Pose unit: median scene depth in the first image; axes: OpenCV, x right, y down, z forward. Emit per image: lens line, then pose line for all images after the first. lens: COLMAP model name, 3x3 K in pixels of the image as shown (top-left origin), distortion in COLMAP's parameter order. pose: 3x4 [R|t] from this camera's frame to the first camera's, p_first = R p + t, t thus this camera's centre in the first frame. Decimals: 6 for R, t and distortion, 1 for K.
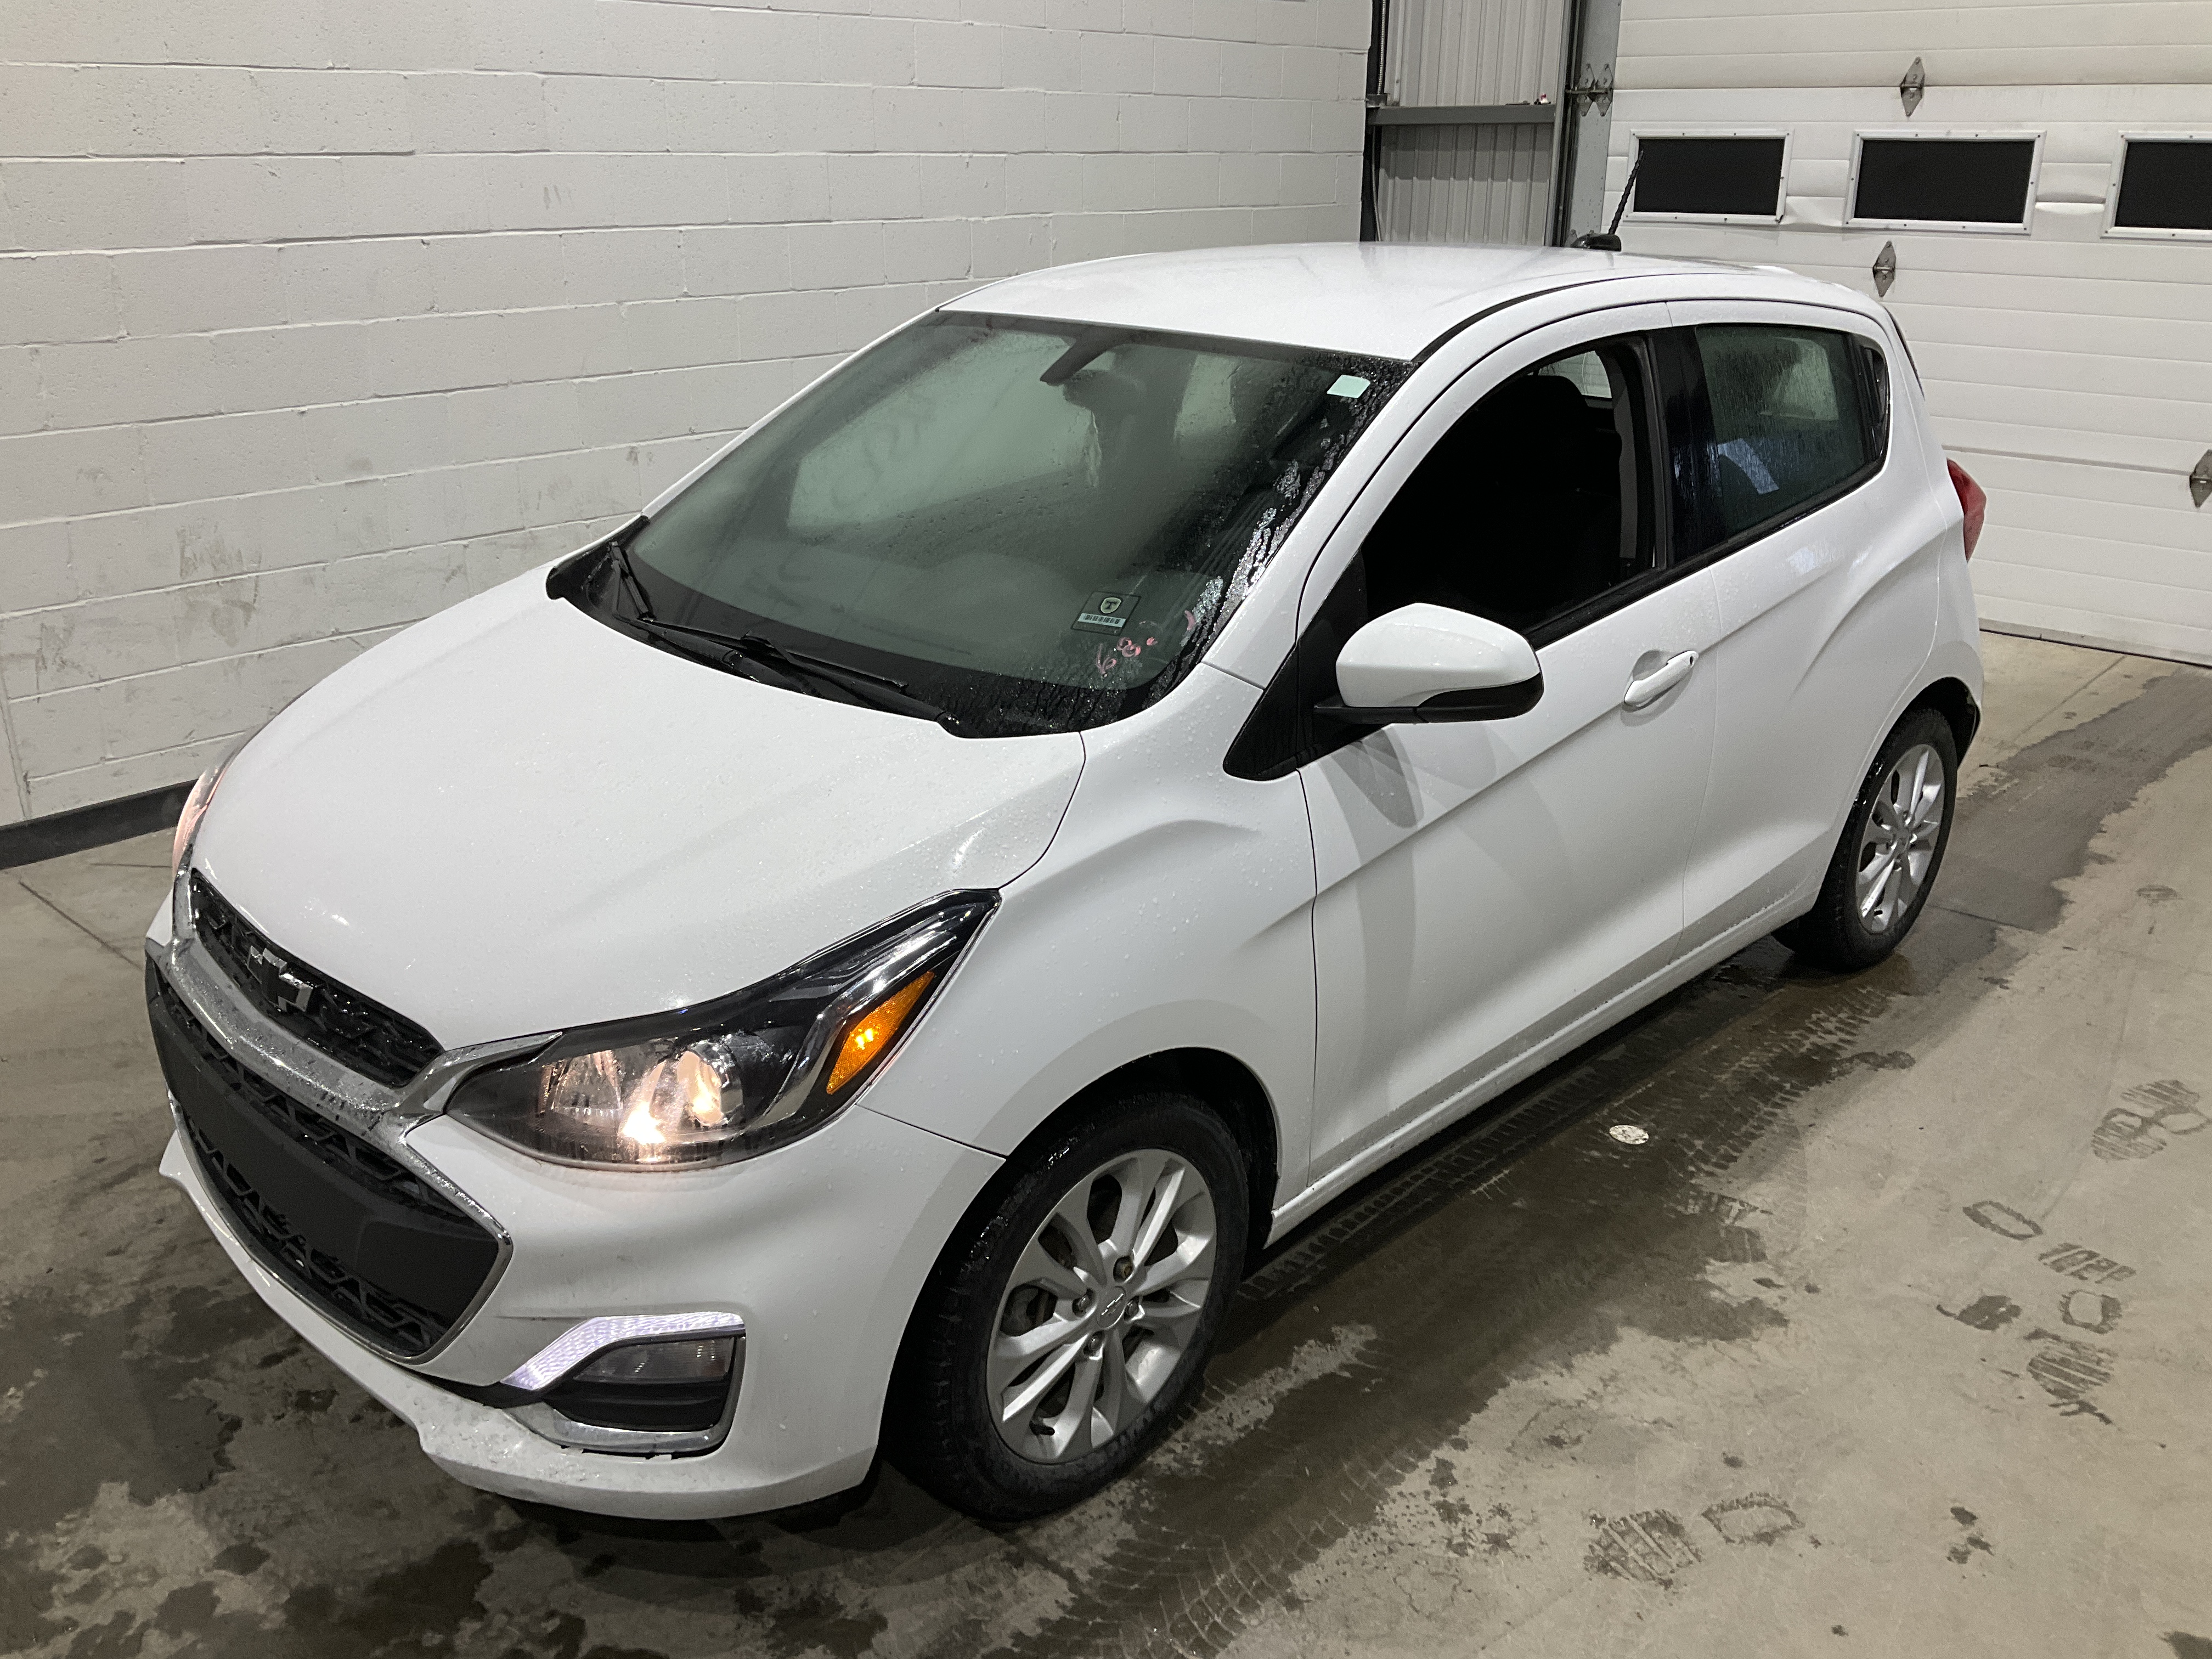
lens RADIAL K [[1886.6, 0, 1109.3], [0, 1886.6, 834.8], [0, 0, 1]] dist [0.002339, -0.038500]
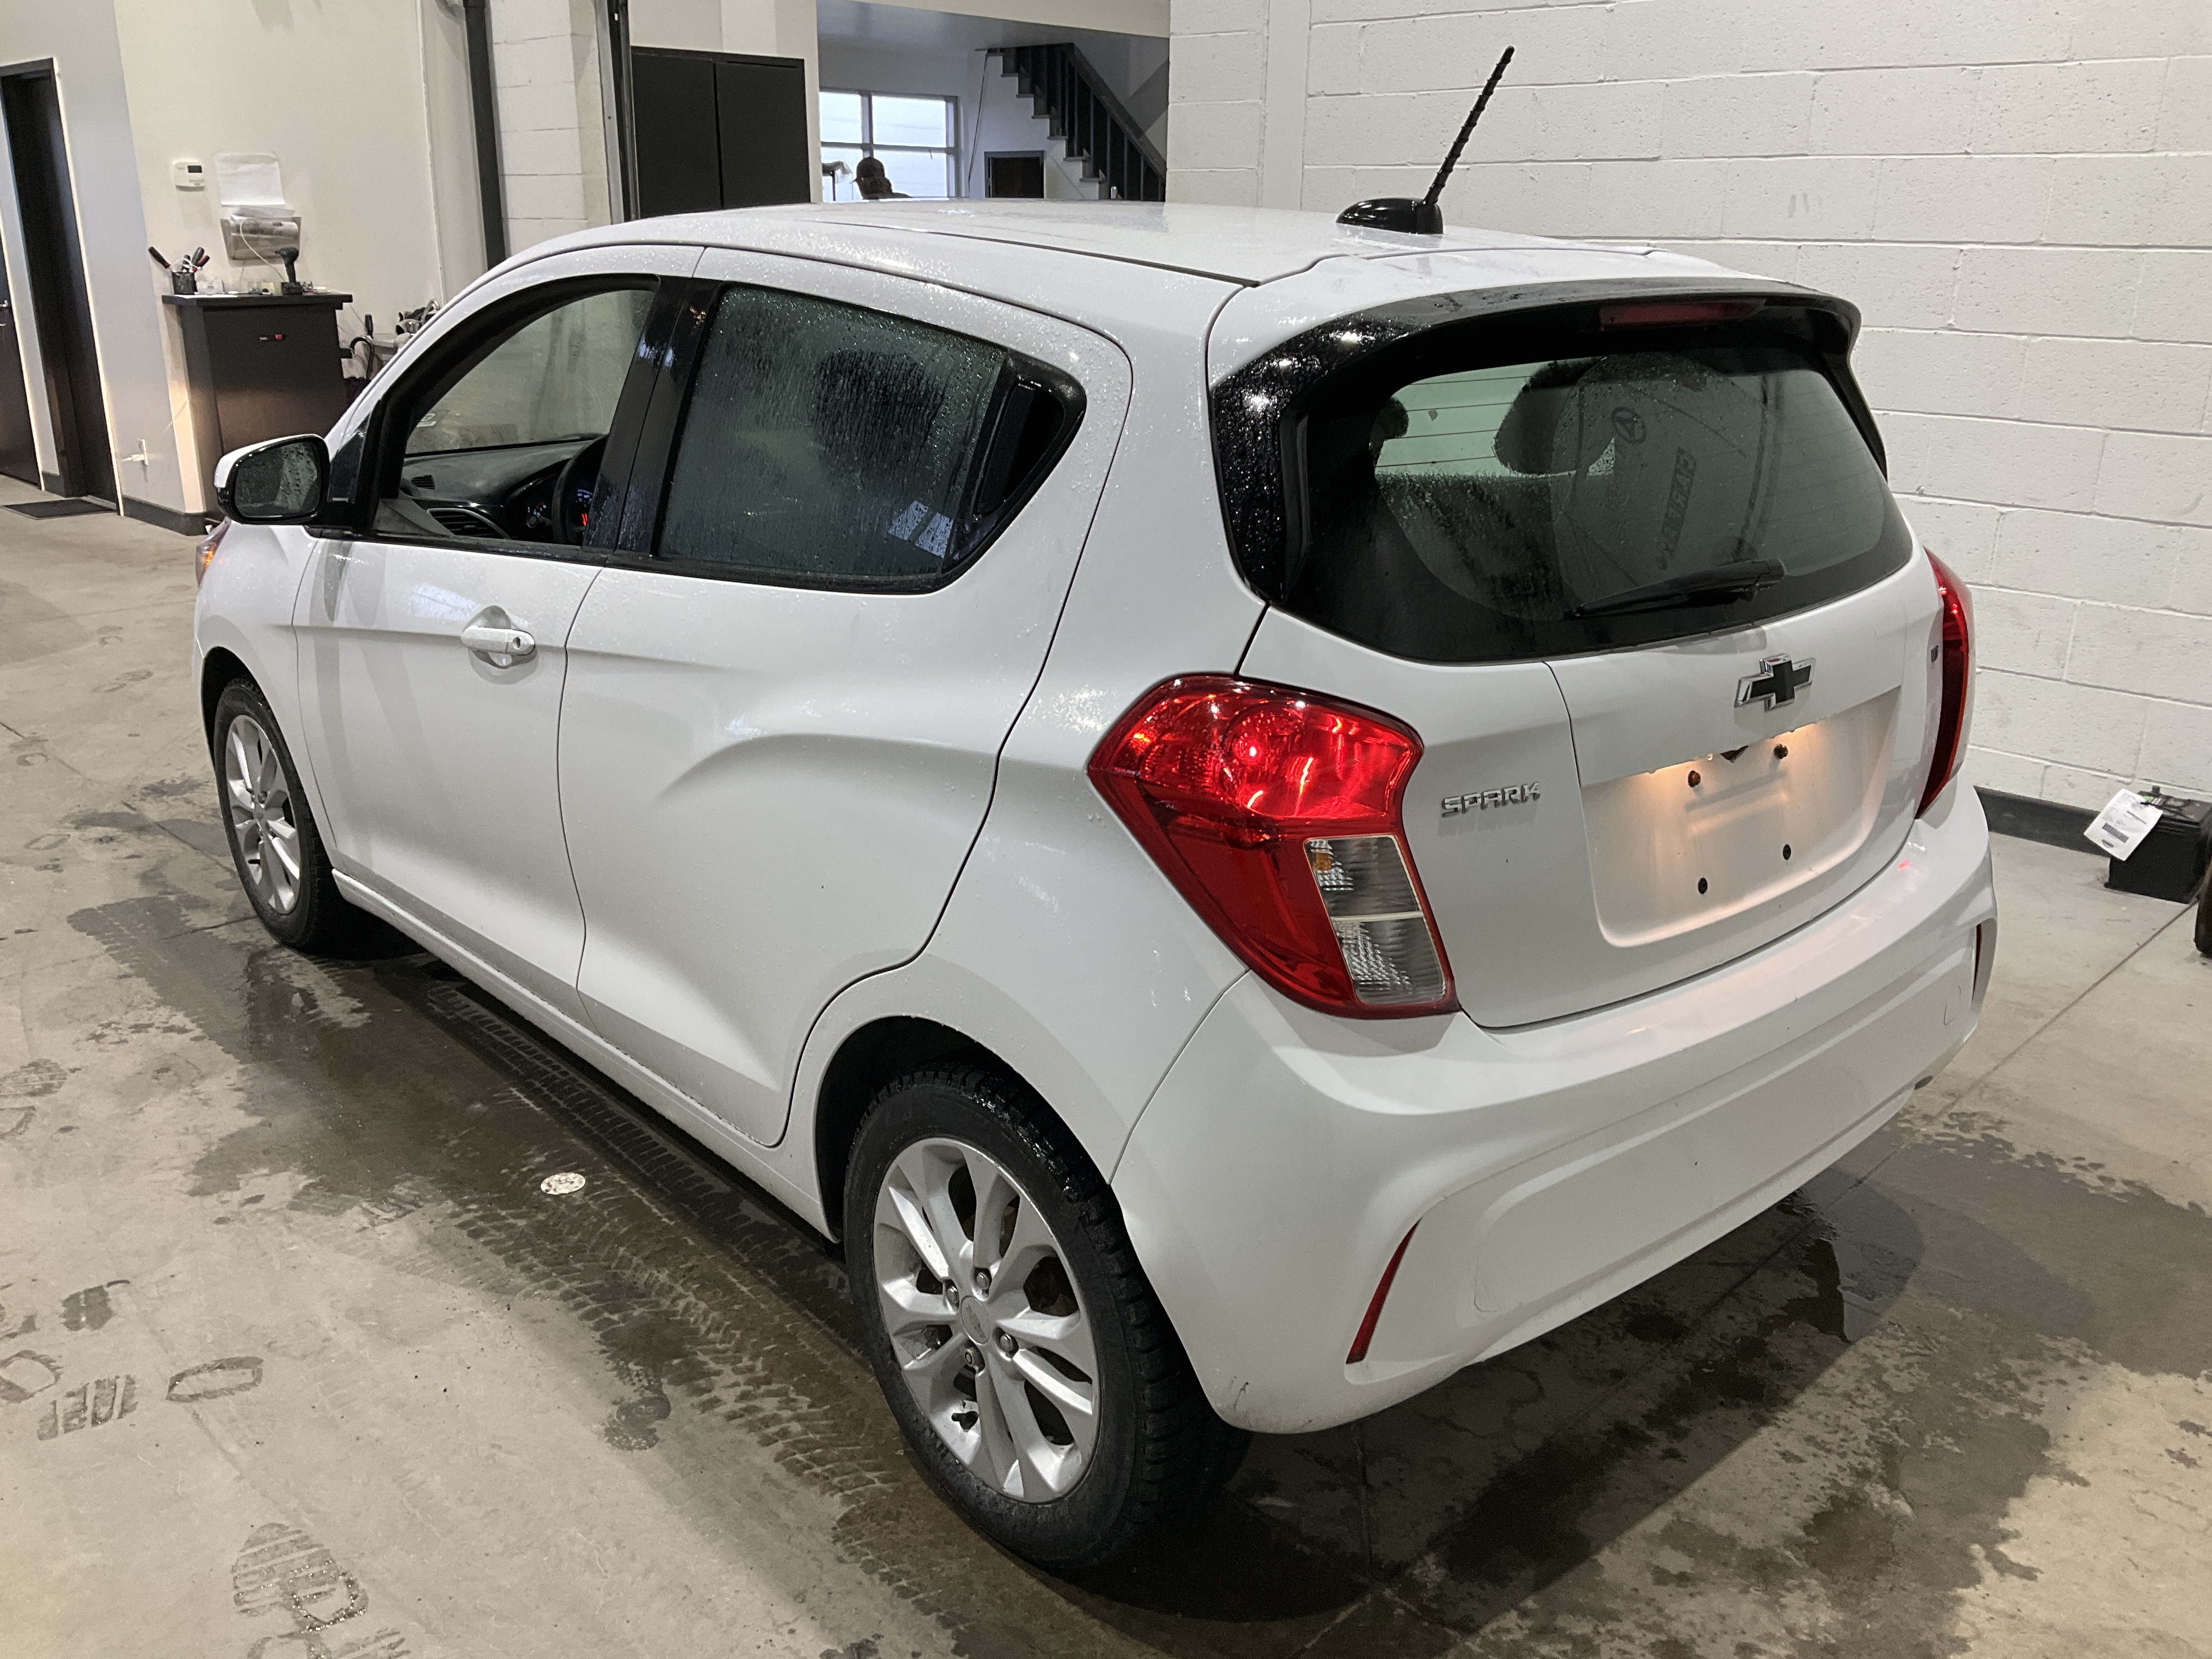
lens RADIAL K [[1886.6, 0, 1103.2], [0, 1886.6, 823.9], [0, 0, 1]] dist [0.002339, -0.038500]
pose [[-0.090968, 0.294568, -0.951291, 1.120439], [-0.350852, 0.884523, 0.307443, -0.376736], [0.932002, 0.361730, 0.022887, 1.238872]]
